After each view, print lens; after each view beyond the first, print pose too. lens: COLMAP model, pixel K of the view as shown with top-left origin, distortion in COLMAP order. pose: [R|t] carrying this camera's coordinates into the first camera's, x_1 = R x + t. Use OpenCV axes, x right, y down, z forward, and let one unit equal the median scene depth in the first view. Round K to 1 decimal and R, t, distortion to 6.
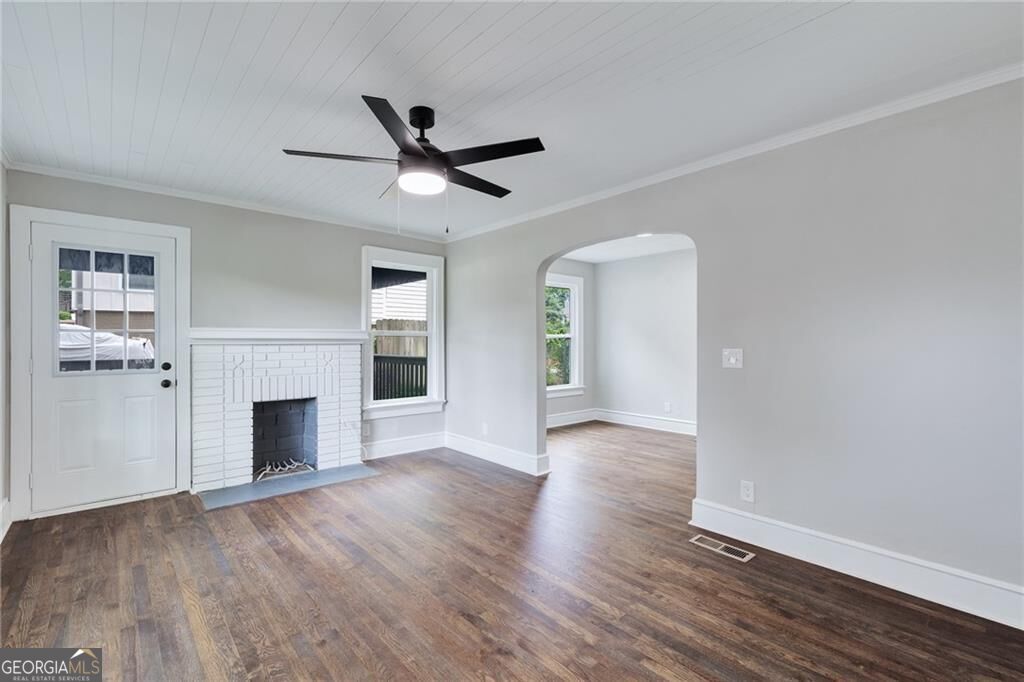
lens RADIAL K [[469.1, 0, 518.8], [0, 469.1, 339.2], [0, 0, 1]] dist [-0.001466, 0.001002]
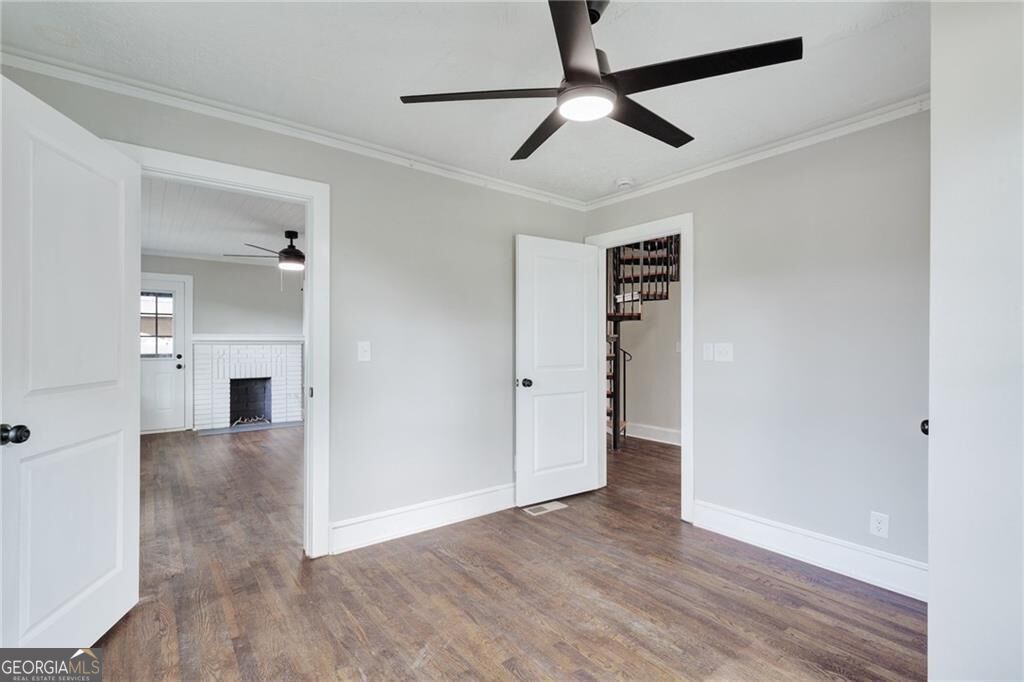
lens RADIAL K [[469.1, 0, 508.3], [0, 469.1, 343.4], [0, 0, 1]] dist [-0.001466, 0.001002]
pose [[0.998001, 0.003707, -0.063092, 0.524096], [-0.003219, 0.999964, 0.007843, -0.007449], [0.063119, -0.007624, 0.997977, -0.597493]]
